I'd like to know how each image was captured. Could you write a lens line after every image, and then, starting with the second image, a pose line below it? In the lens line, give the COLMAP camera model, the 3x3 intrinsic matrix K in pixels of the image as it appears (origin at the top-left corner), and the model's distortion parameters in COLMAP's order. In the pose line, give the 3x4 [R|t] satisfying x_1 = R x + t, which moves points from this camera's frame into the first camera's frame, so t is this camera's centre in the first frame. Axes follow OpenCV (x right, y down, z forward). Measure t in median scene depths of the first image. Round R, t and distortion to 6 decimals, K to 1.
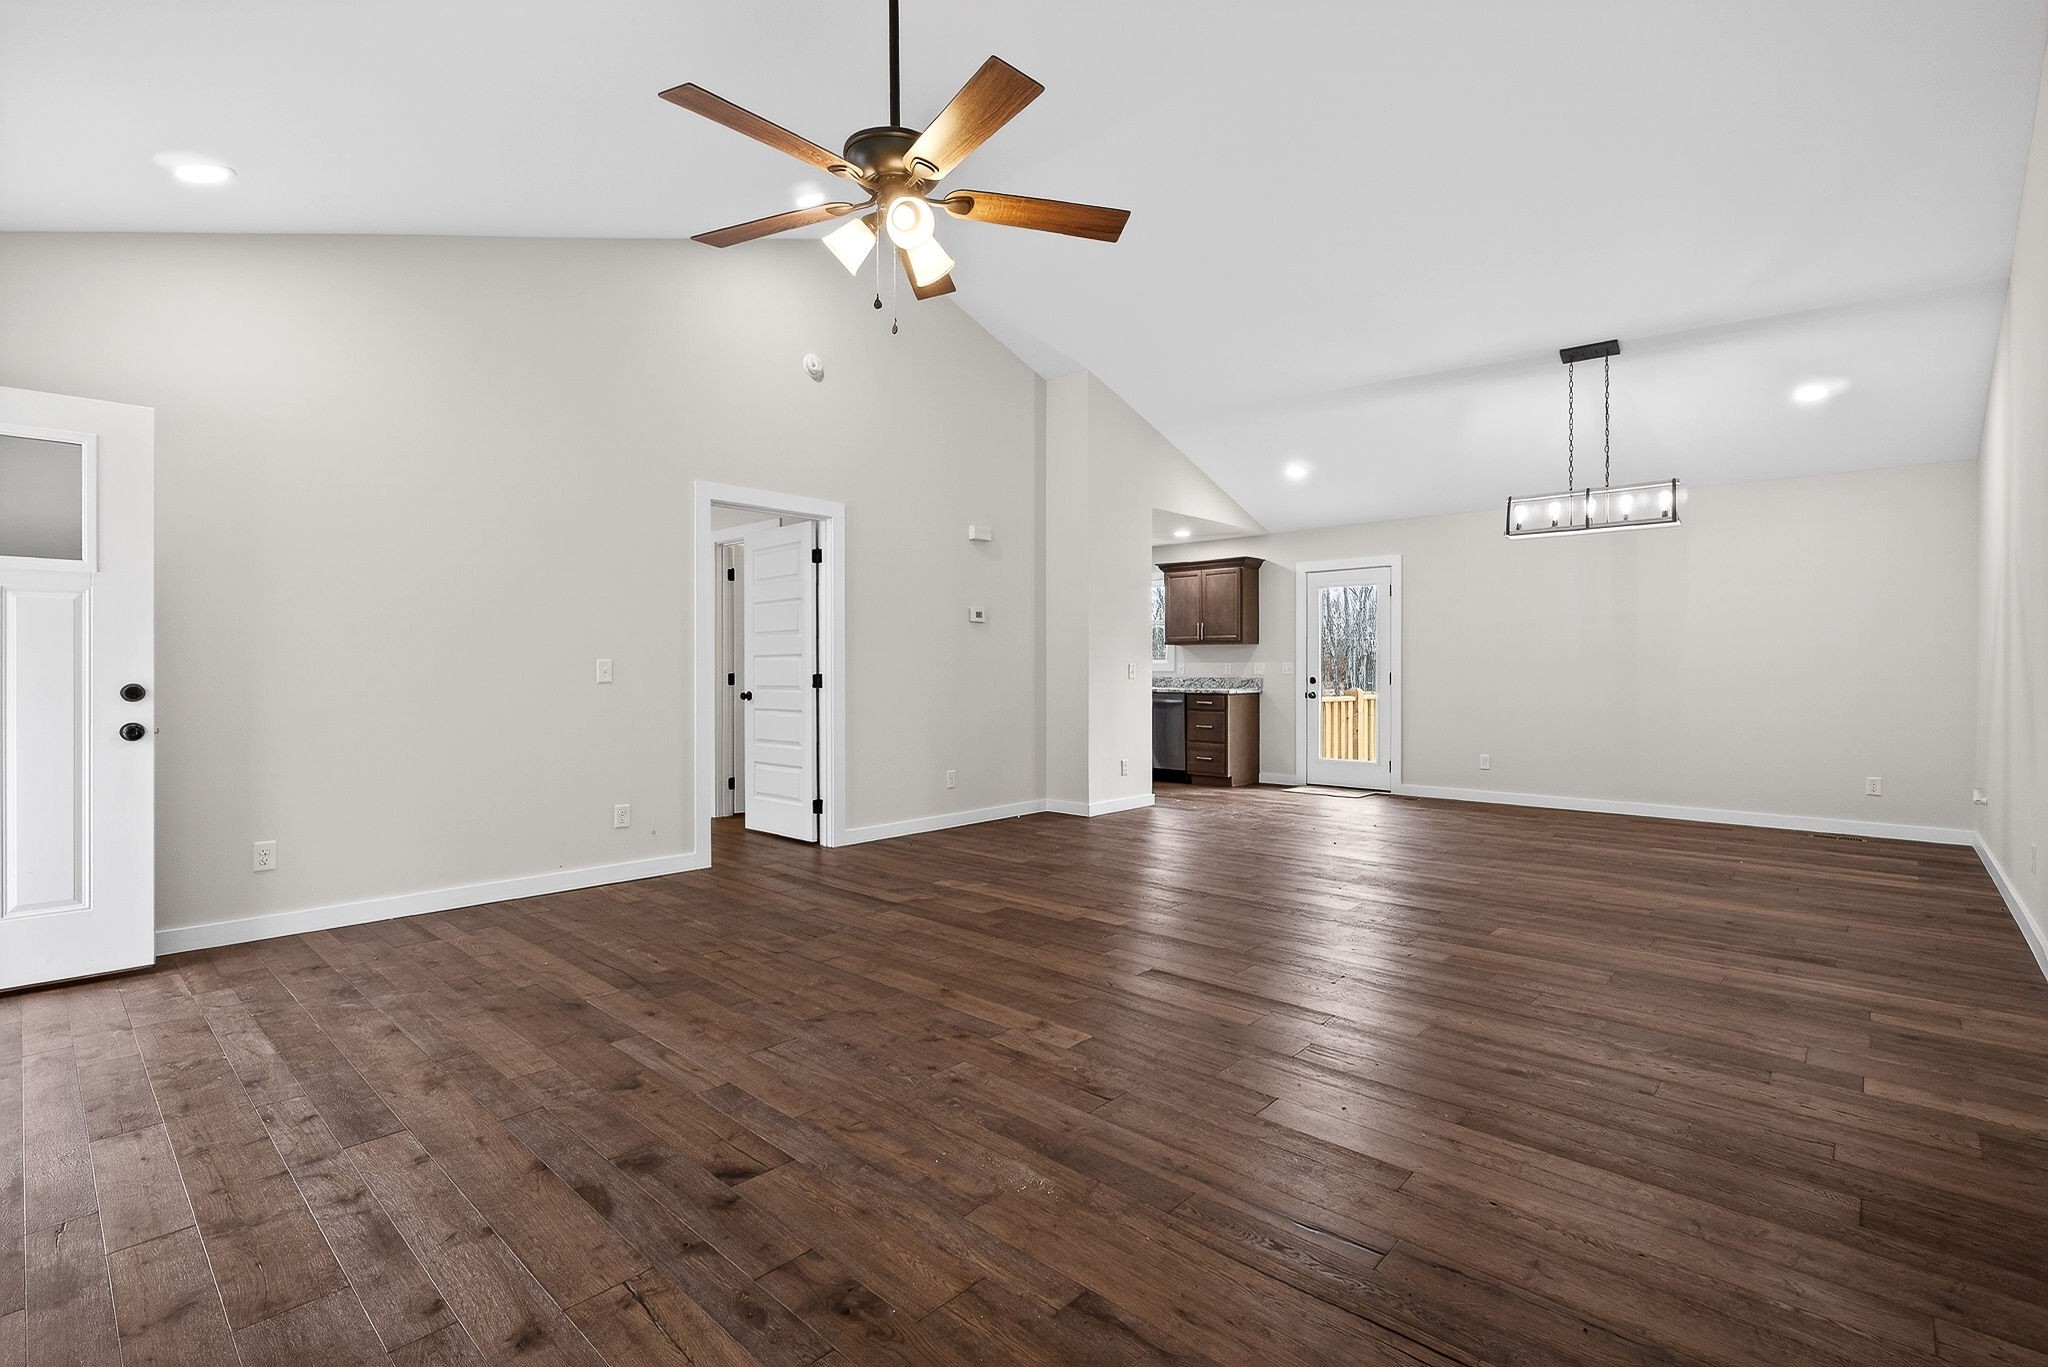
lens RADIAL K [[867.6, 0, 993.0], [0, 867.6, 682.3], [0, 0, 1]] dist [-0.012701, -0.000087]
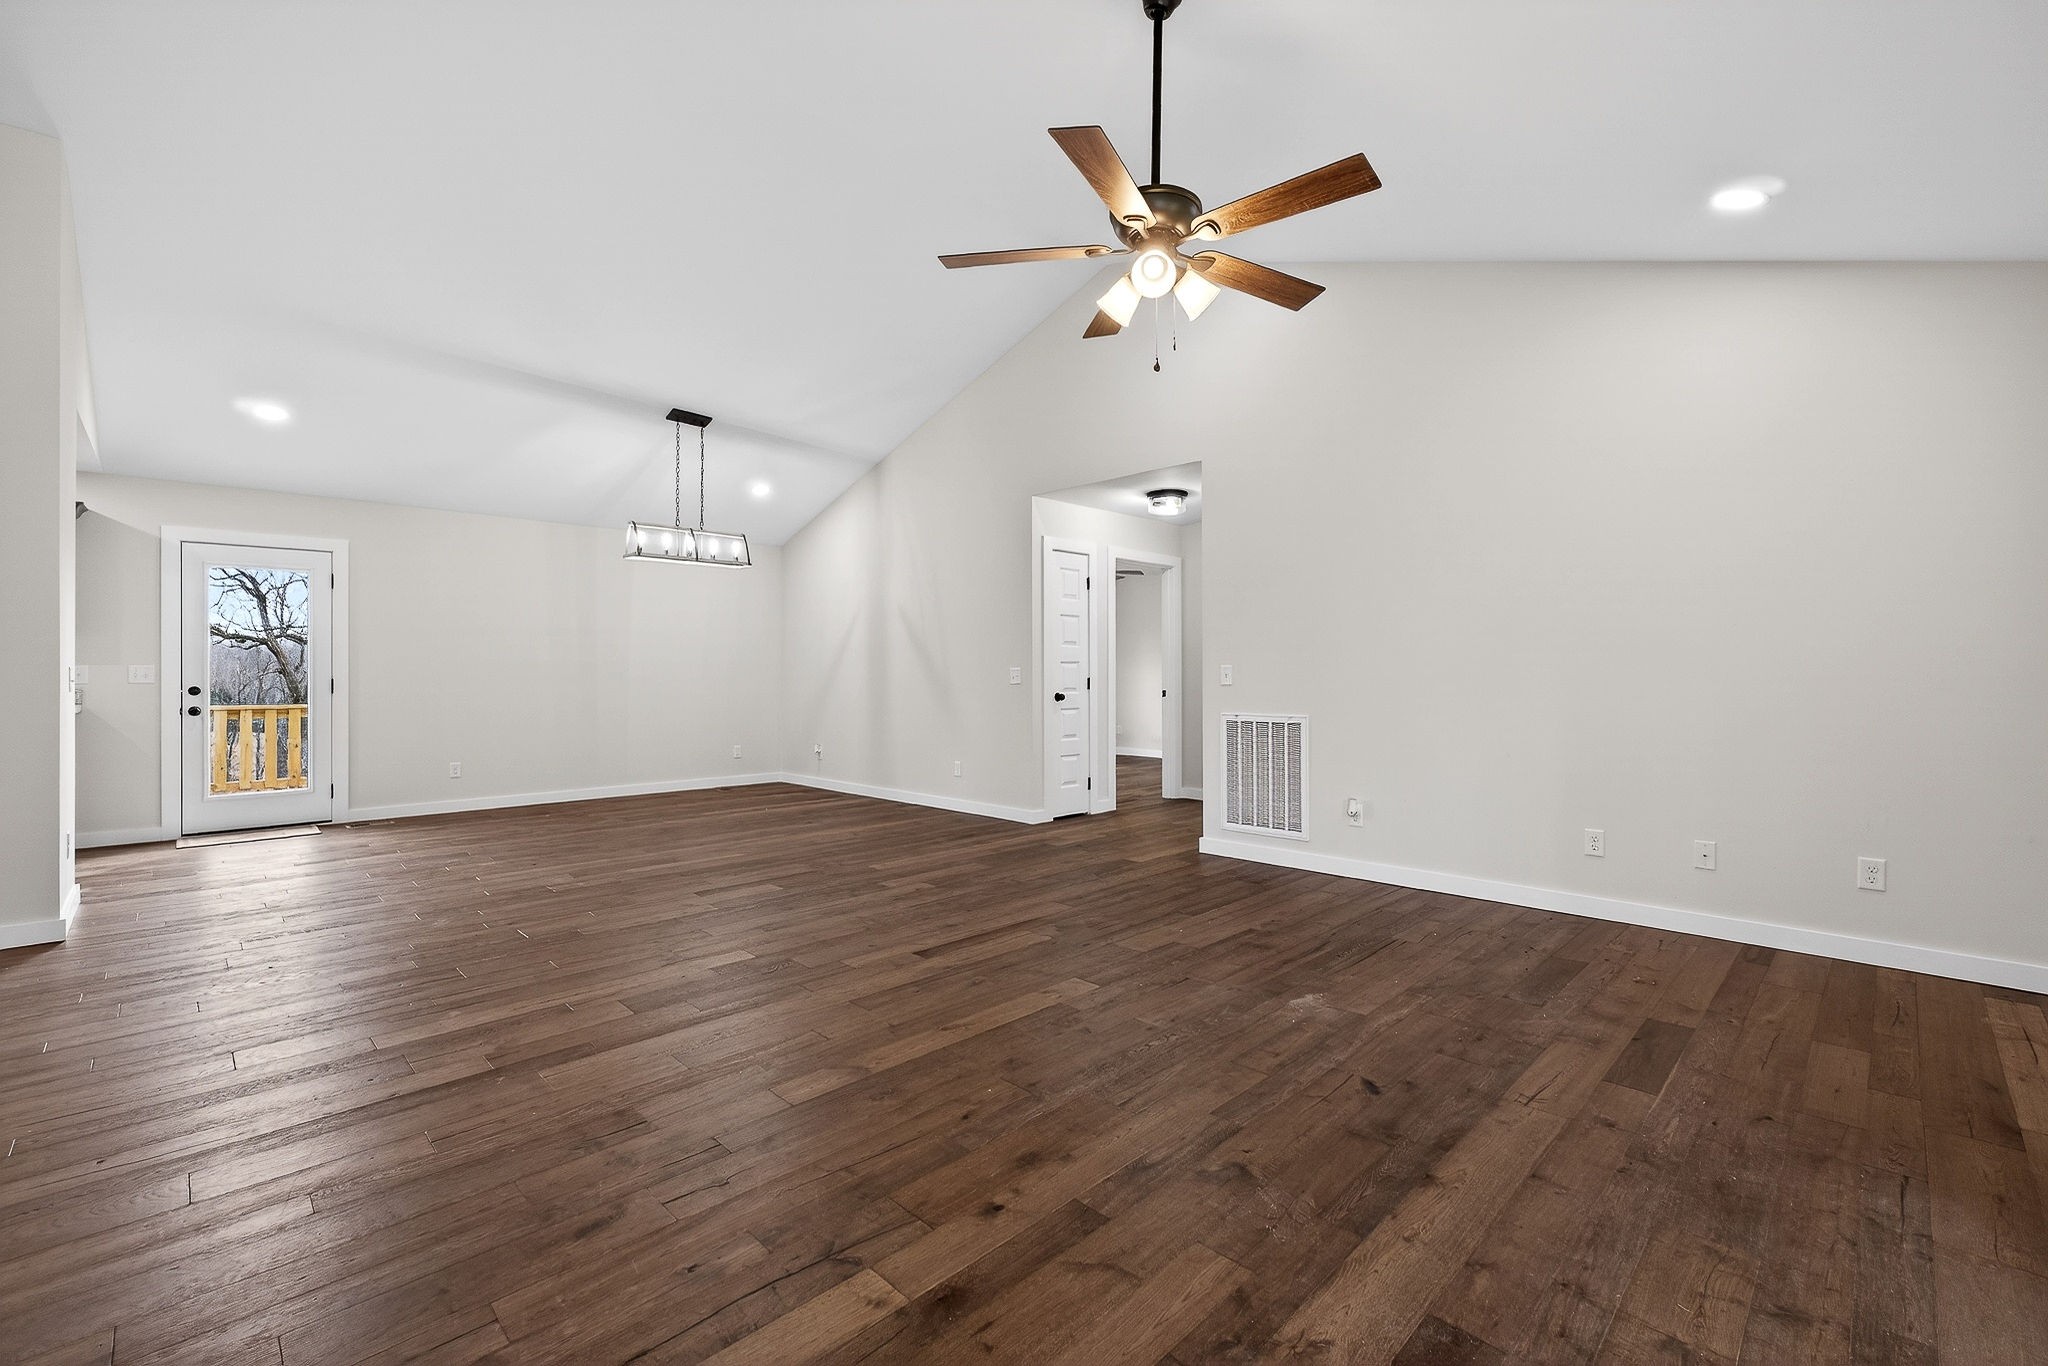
lens RADIAL K [[867.6, 0, 993.0], [0, 867.6, 681.8], [0, 0, 1]] dist [-0.012701, -0.000087]
pose [[0.091672, -0.009551, 0.995743, -0.510363], [0.014955, 0.999854, 0.008213, -0.008736], [-0.995677, 0.014138, 0.091801, 0.460476]]
